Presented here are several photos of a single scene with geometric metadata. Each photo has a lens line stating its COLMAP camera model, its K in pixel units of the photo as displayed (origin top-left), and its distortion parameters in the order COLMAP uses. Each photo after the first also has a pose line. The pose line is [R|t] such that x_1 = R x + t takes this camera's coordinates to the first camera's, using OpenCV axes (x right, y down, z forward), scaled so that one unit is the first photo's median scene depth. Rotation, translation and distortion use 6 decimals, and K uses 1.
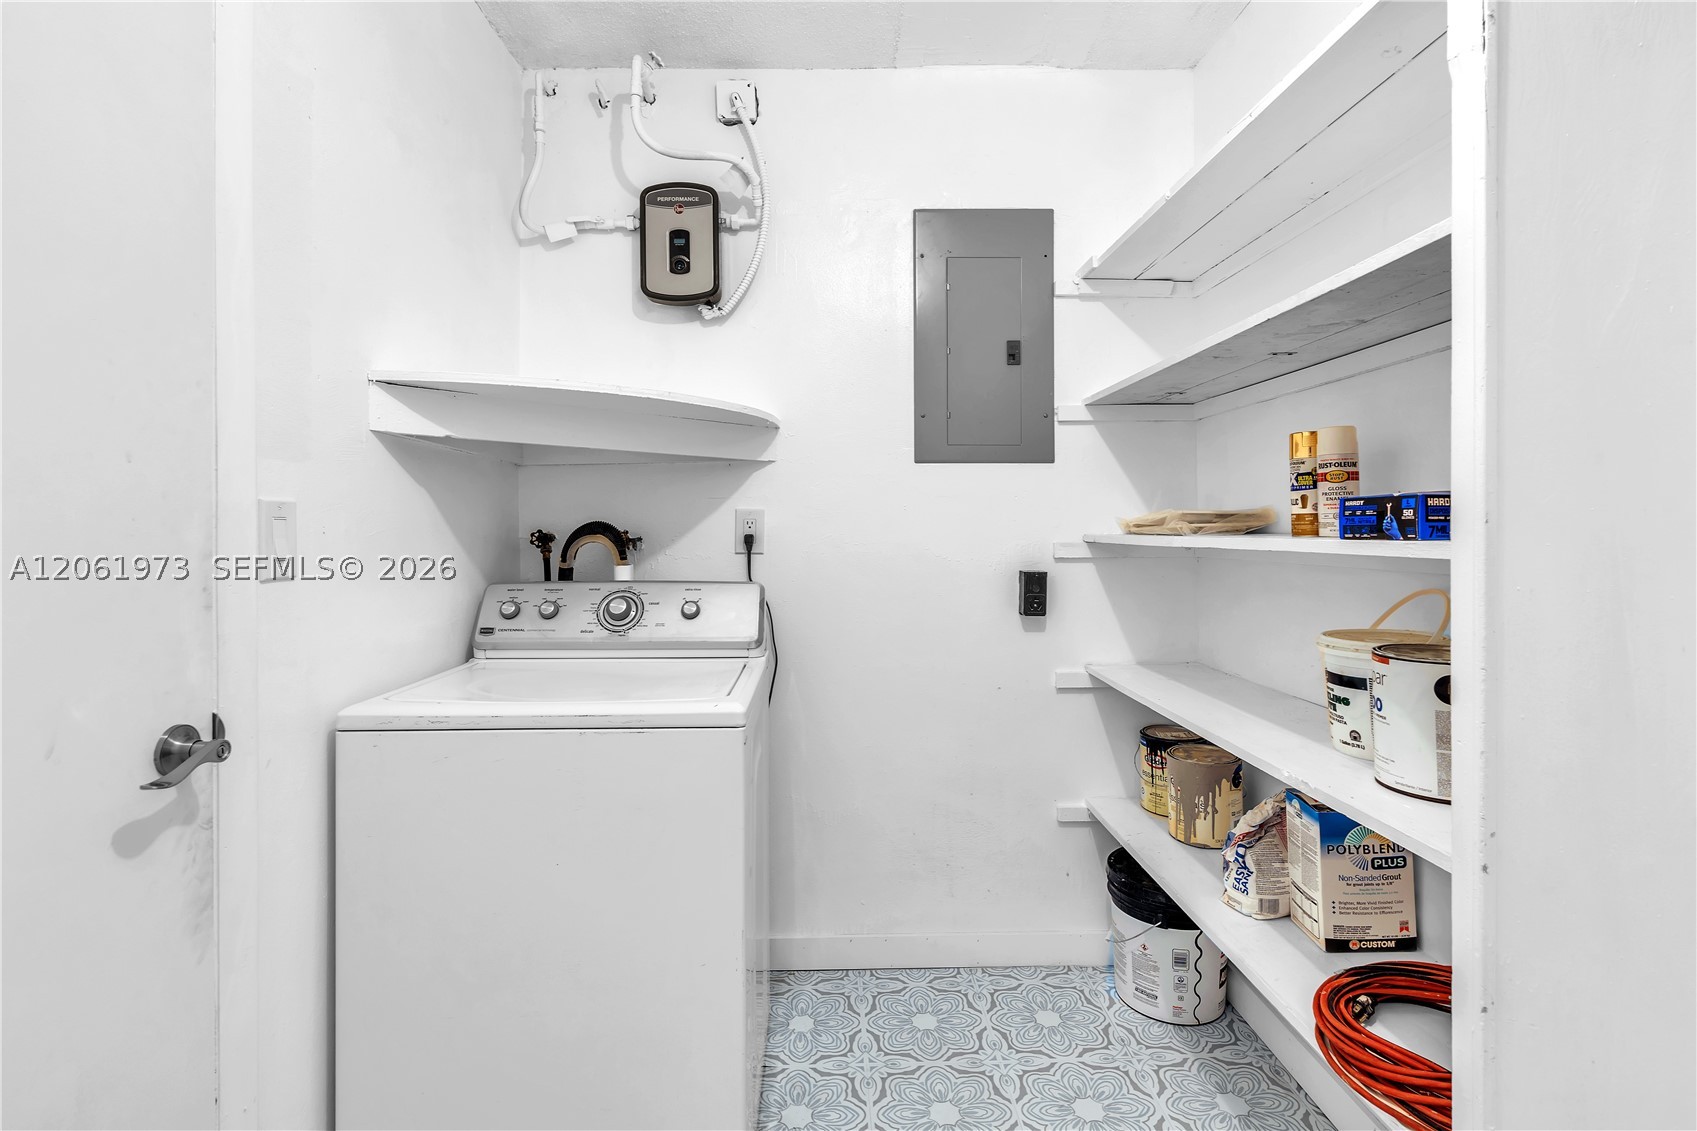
lens RADIAL K [[794.7, 0, 844.6], [0, 794.7, 535.5], [0, 0, 1]] dist [0.001771, 0.000917]
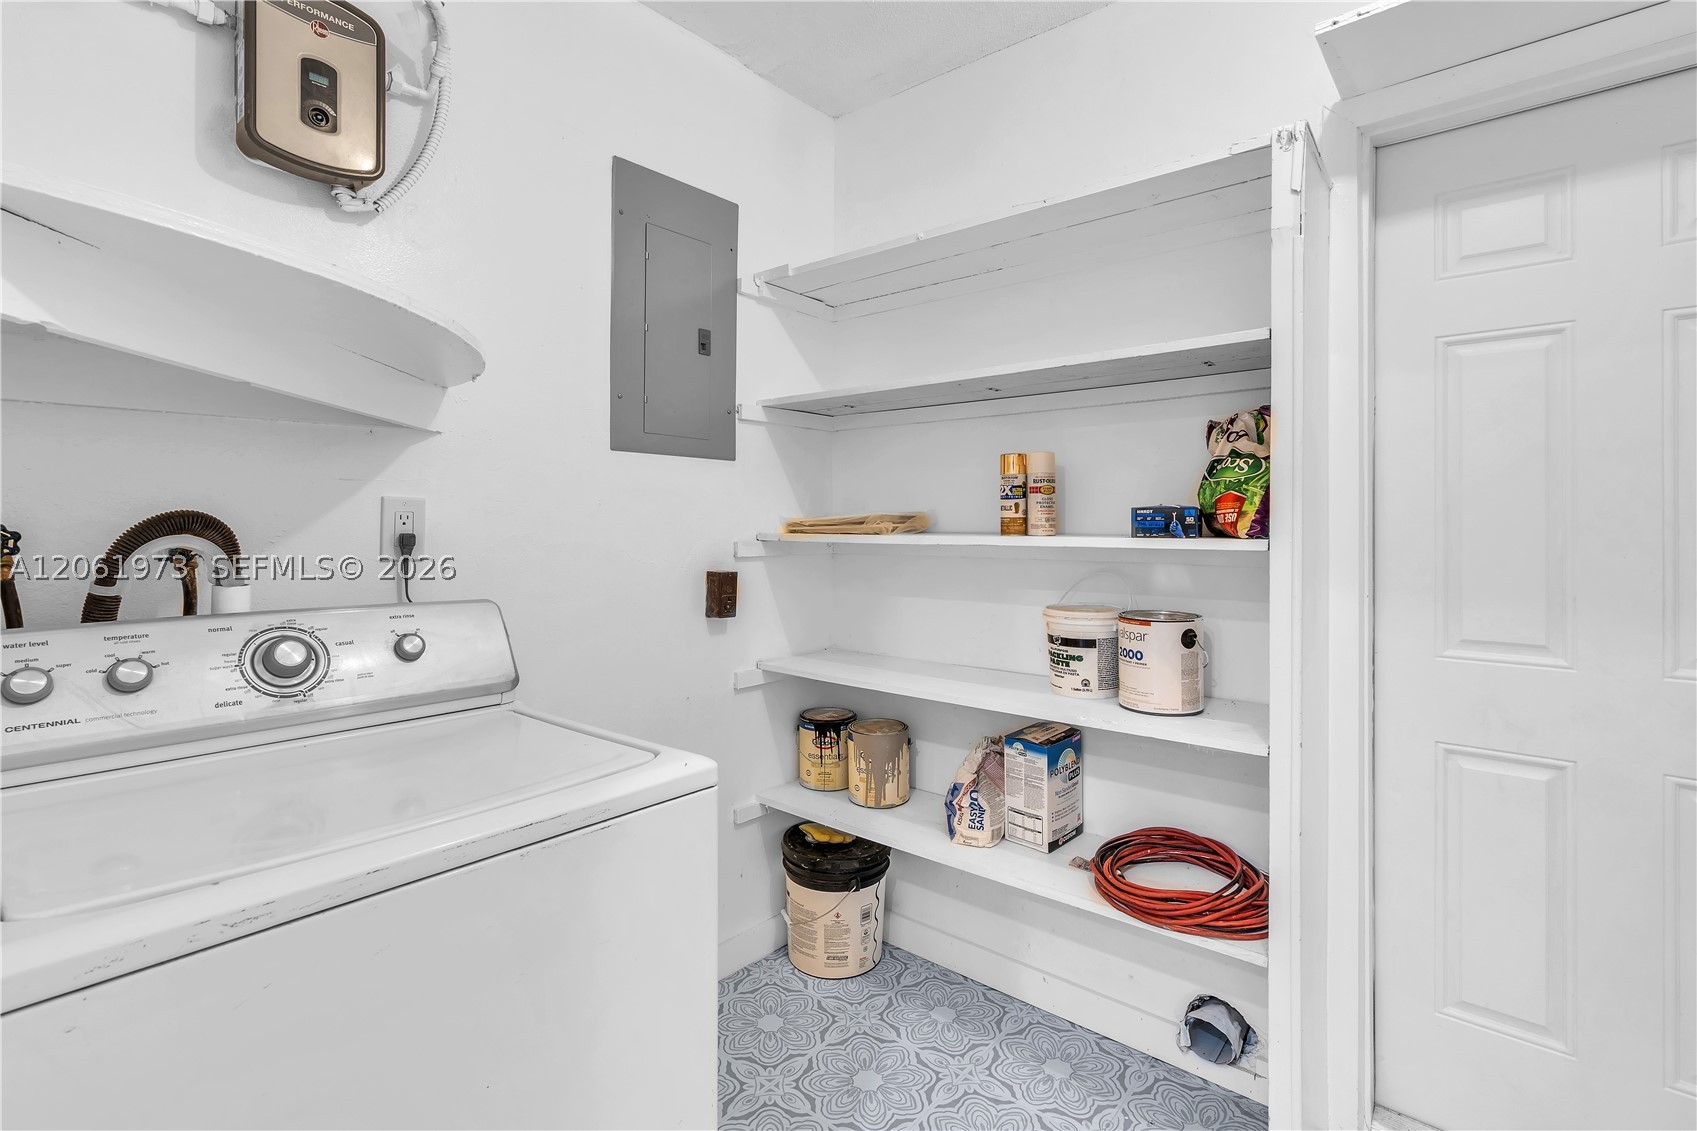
lens RADIAL K [[797.4, 0, 847.2], [0, 797.4, 525.1], [0, 0, 1]] dist [-0.000465, 0.000038]
pose [[0.665550, 0.007398, 0.746317, -0.449988], [0.000017, 0.999951, -0.009928, -0.001914], [-0.746353, 0.006620, 0.665517, 0.280837]]
